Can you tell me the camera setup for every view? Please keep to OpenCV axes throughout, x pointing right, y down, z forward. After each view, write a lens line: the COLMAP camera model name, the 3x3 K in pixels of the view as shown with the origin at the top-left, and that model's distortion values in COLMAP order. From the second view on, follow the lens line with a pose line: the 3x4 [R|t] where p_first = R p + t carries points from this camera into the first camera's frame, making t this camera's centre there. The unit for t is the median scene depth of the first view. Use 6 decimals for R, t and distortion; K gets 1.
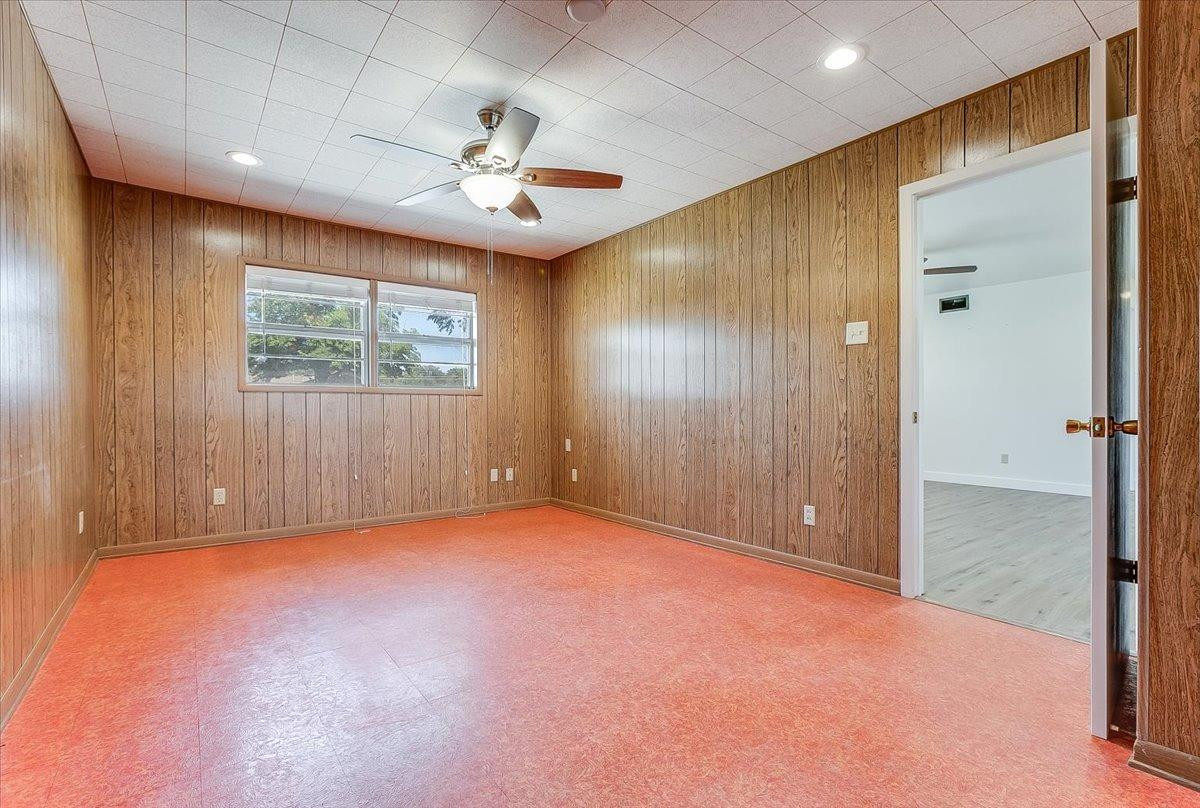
lens RADIAL K [[570.2, 0, 601.5], [0, 570.2, 417.6], [0, 0, 1]] dist [-0.003929, -0.000287]
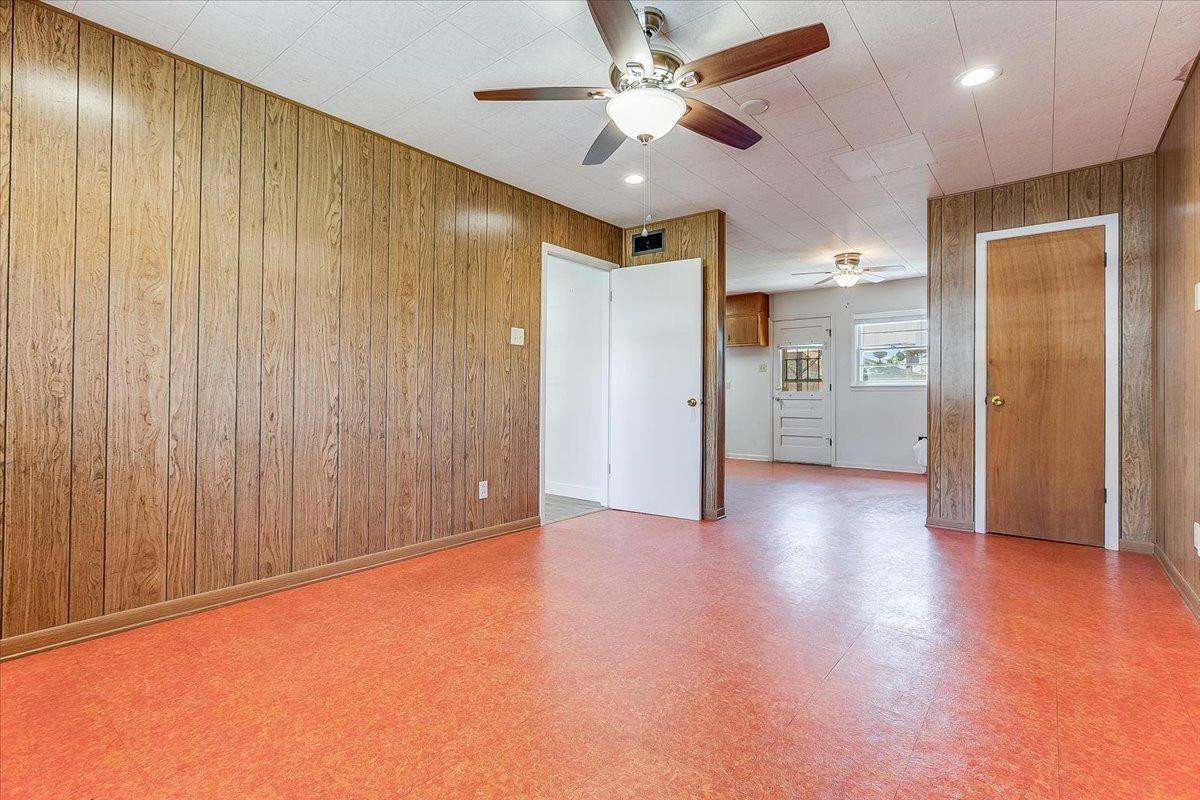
lens RADIAL K [[575.4, 0, 596.1], [0, 575.4, 383.6], [0, 0, 1]] dist [-0.024460, 0.009909]
pose [[-0.252576, 0.011798, 0.967505, -0.679922], [0.006002, 0.999926, -0.010626, -0.021268], [-0.967559, 0.003123, -0.252628, 0.920280]]
